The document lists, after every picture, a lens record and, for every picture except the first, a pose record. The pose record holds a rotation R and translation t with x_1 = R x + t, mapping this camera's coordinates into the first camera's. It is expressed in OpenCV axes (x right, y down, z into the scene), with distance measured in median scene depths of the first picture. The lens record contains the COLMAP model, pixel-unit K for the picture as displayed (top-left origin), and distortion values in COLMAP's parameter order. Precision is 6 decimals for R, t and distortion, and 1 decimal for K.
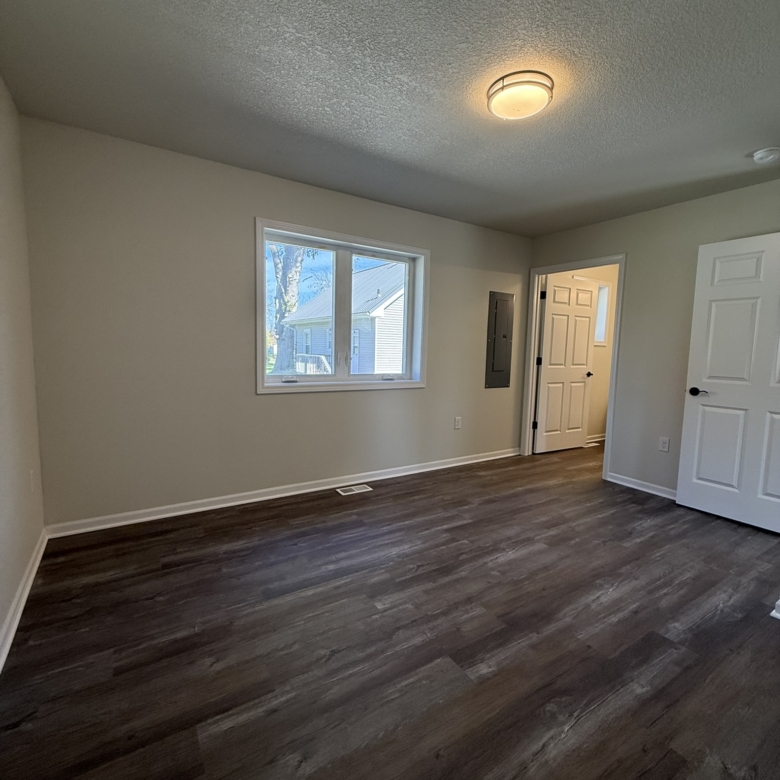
lens RADIAL K [[415.6, 0, 390.0], [0, 415.6, 390.0], [0, 0, 1]] dist [-0.002896, 0.000628]
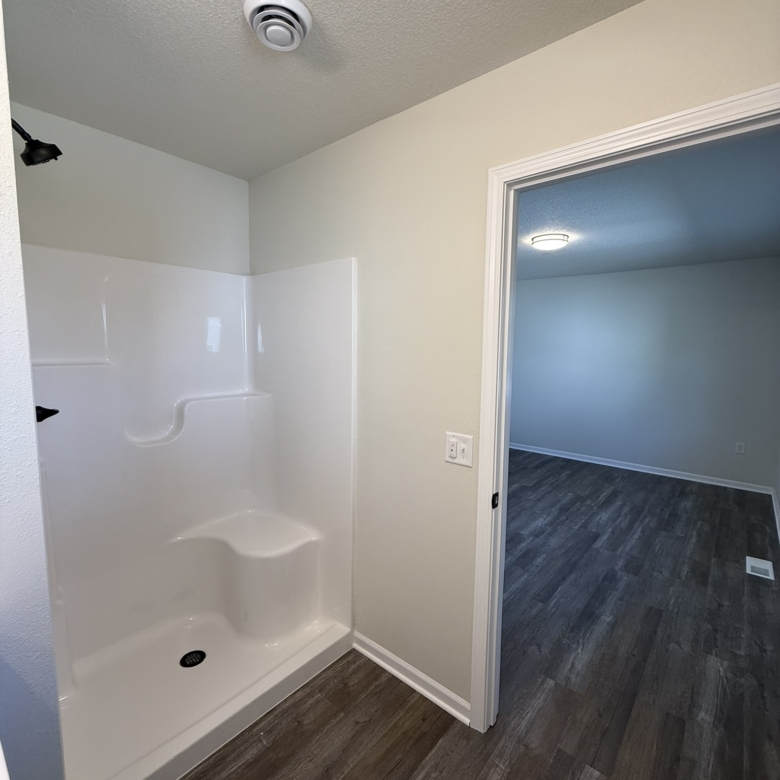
lens RADIAL K [[415.6, 0, 390.0], [0, 415.6, 390.0], [0, 0, 1]] dist [-0.002896, 0.000628]
pose [[-0.956943, -0.008321, -0.290157, 1.034995], [-0.068843, 0.977576, 0.199011, -0.259496], [0.281994, 0.210418, -0.936057, 1.809886]]
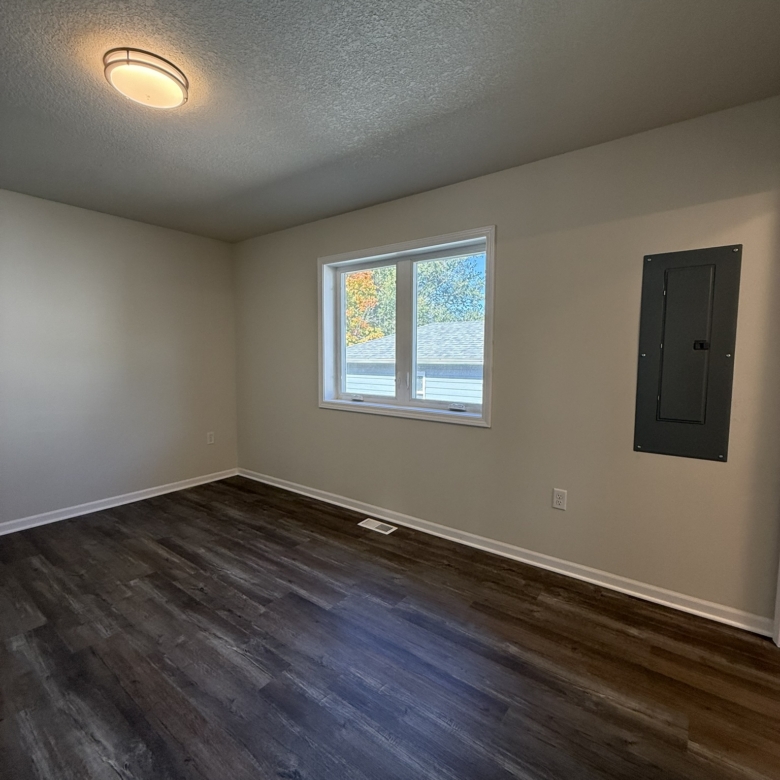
lens RADIAL K [[415.6, 0, 390.0], [0, 415.6, 390.0], [0, 0, 1]] dist [-0.002896, 0.000628]
pose [[0.346129, 0.056000, -0.936514, 0.910985], [-0.095429, 0.995141, 0.024236, -0.093551], [0.933321, 0.080982, 0.349792, 0.837339]]
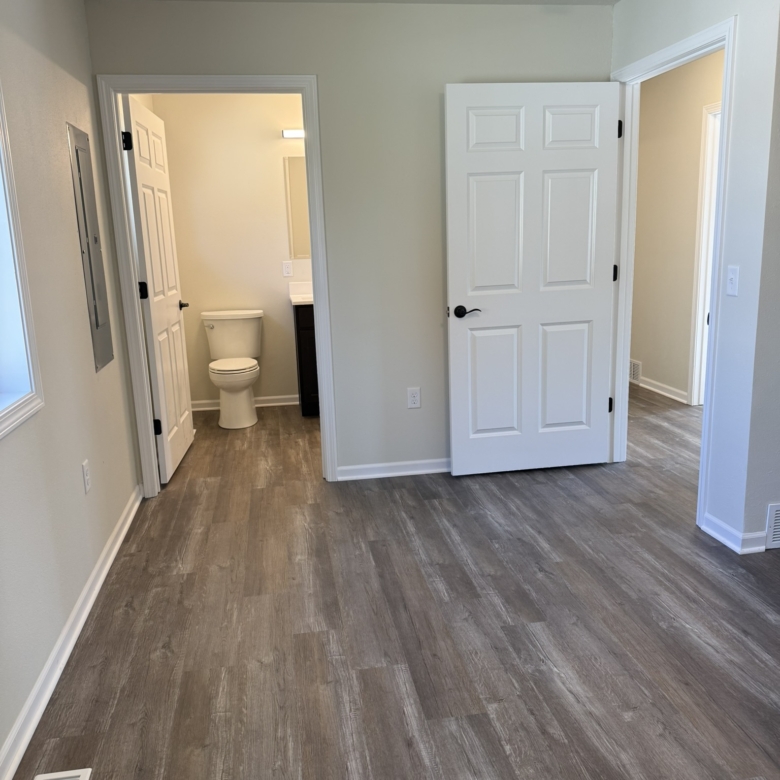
lens RADIAL K [[725.7, 0, 387.2], [0, 725.7, 391.2], [0, 0, 1]] dist [0.142355, -0.279954]
pose [[0.398752, -0.233001, 0.886965, -0.456985], [0.140064, 0.971311, 0.192190, -0.129366], [-0.906300, 0.047596, 0.419947, 0.686049]]
